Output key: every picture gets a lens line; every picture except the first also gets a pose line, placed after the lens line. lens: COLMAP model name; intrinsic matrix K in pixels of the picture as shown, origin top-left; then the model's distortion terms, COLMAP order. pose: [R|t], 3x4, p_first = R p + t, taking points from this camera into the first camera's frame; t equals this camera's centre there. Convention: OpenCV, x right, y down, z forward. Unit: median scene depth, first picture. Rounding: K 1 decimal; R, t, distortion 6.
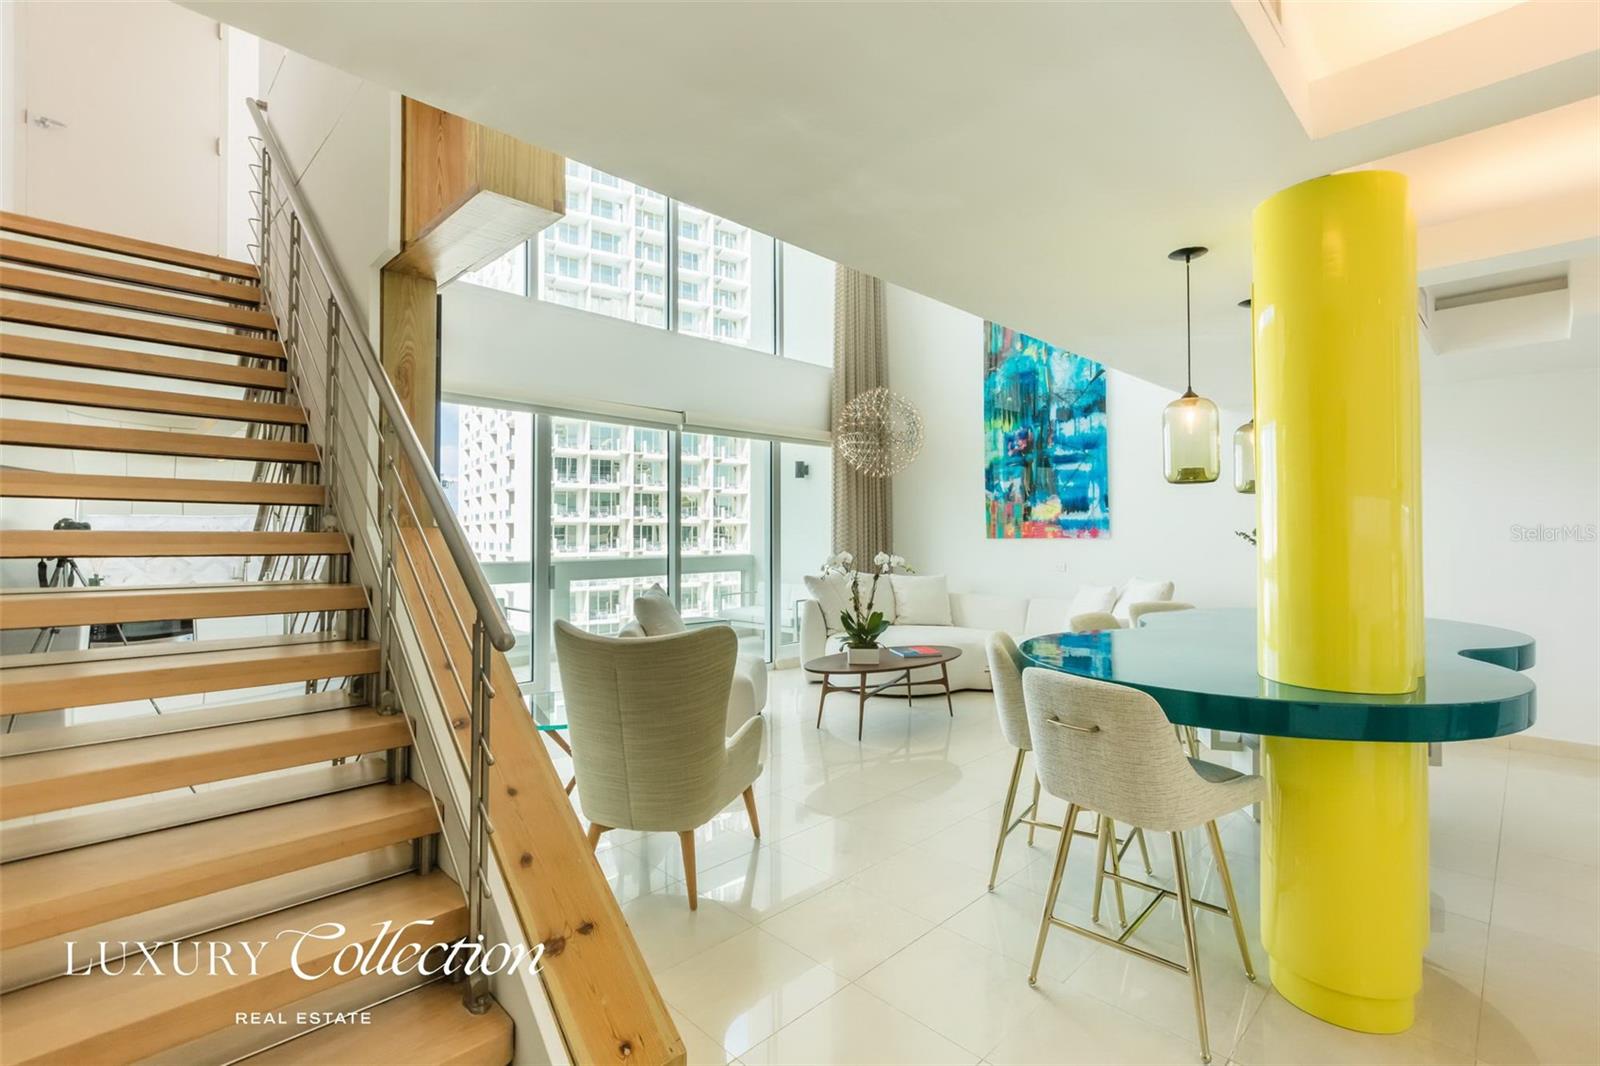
lens RADIAL K [[760.3, 0, 792.7], [0, 760.3, 532.7], [0, 0, 1]] dist [0.013068, 0.000139]
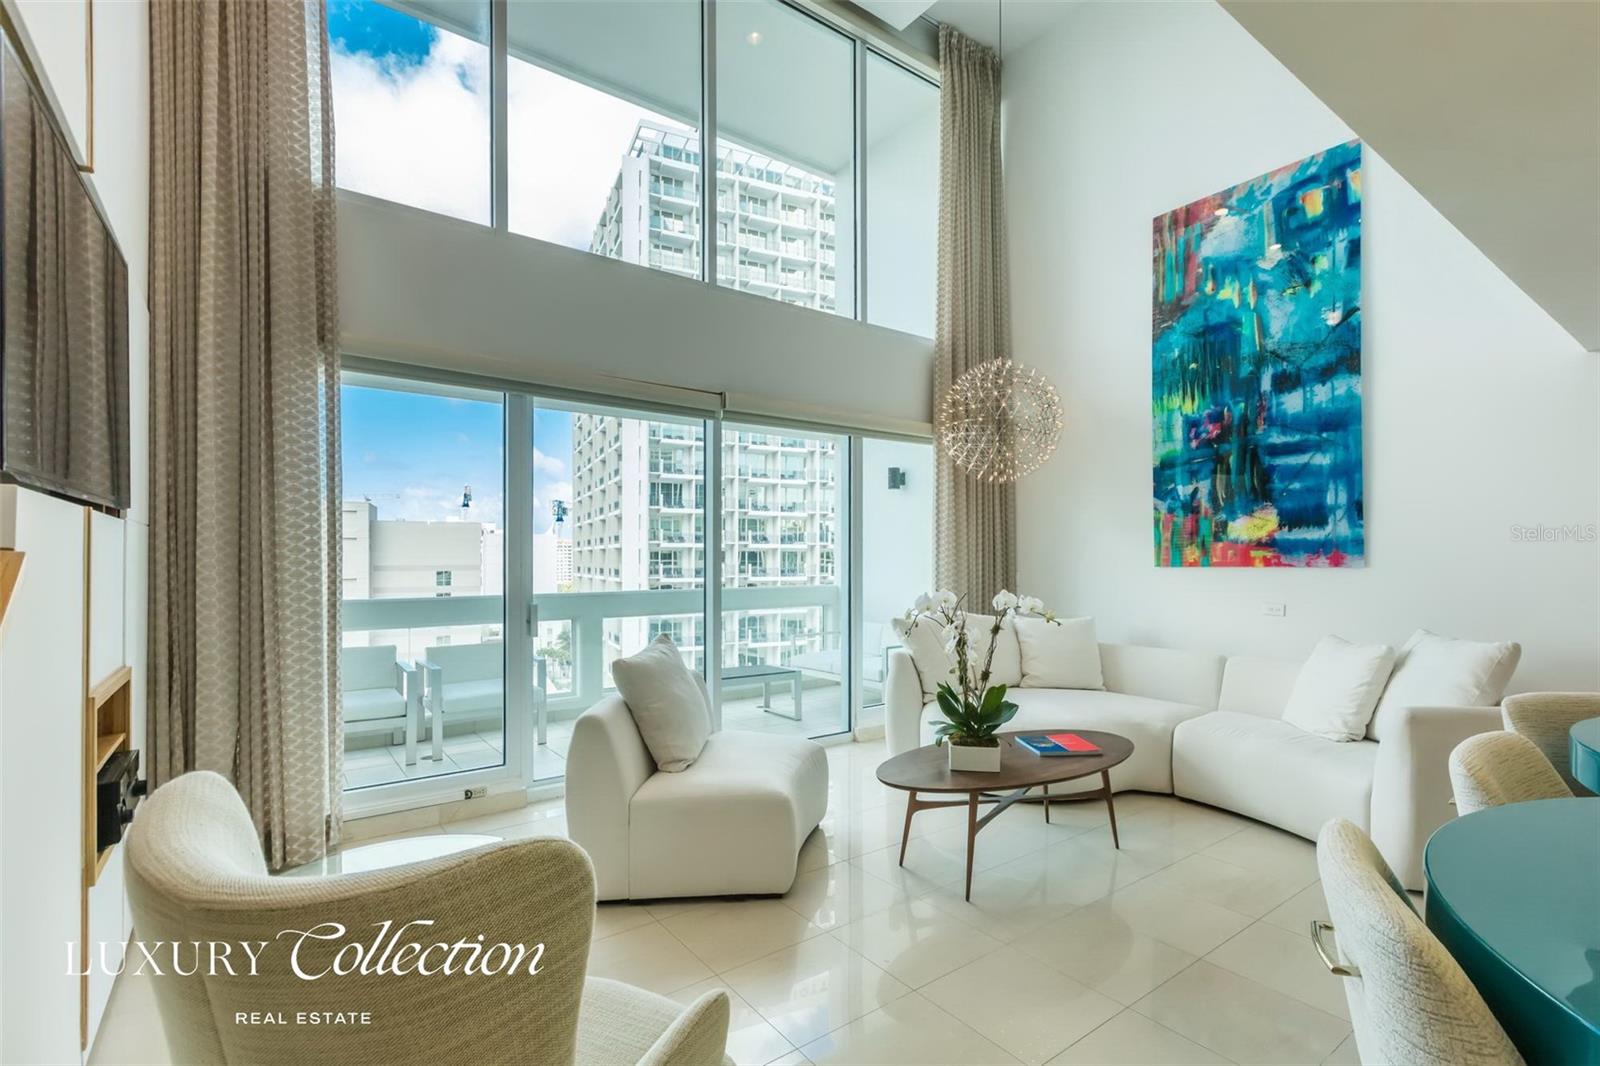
lens RADIAL K [[749.1, 0, 803.1], [0, 749.1, 562.7], [0, 0, 1]] dist [-0.003159, -0.000080]
pose [[0.990612, 0.002483, -0.136678, 0.028454], [-0.001700, 0.999981, 0.005848, -0.000235], [0.136690, -0.005561, 0.990598, 0.283171]]
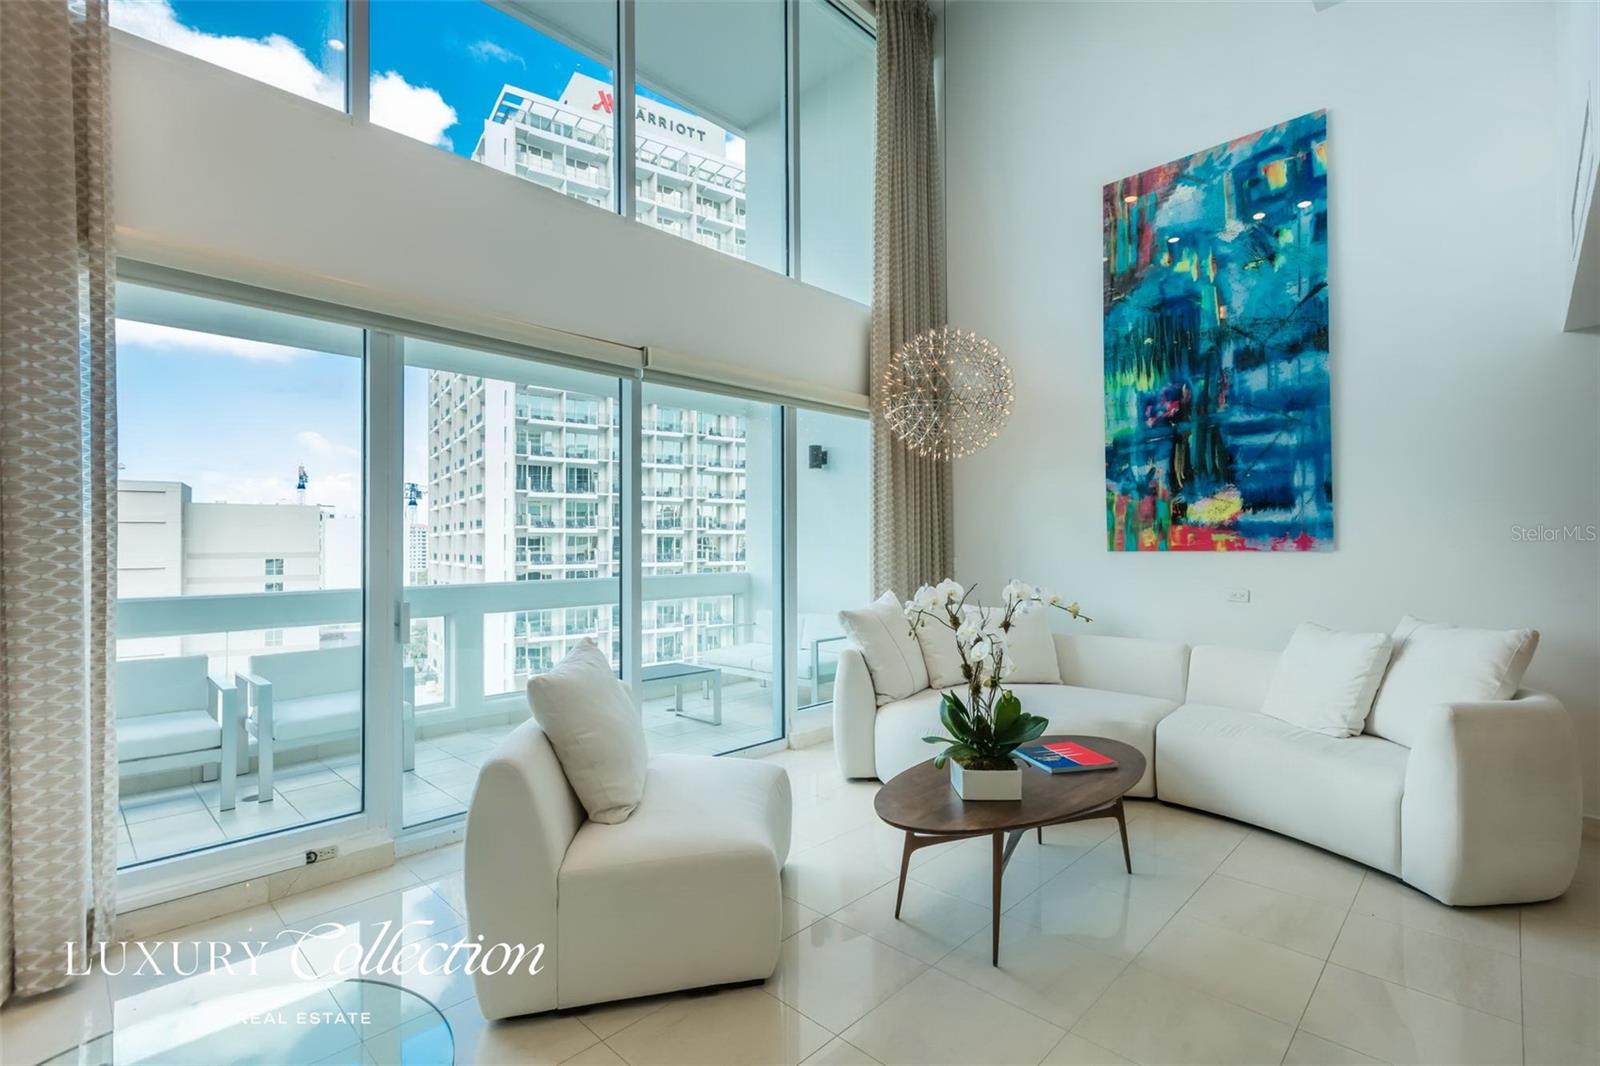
lens RADIAL K [[732.3, 0, 803.1], [0, 732.3, 540.2], [0, 0, 1]] dist [0.002466, -0.000196]
pose [[0.999203, -0.000204, 0.039905, -0.039693], [0.000412, 0.999986, -0.005193, 0.000522], [-0.039903, 0.005205, 0.999190, 0.384215]]
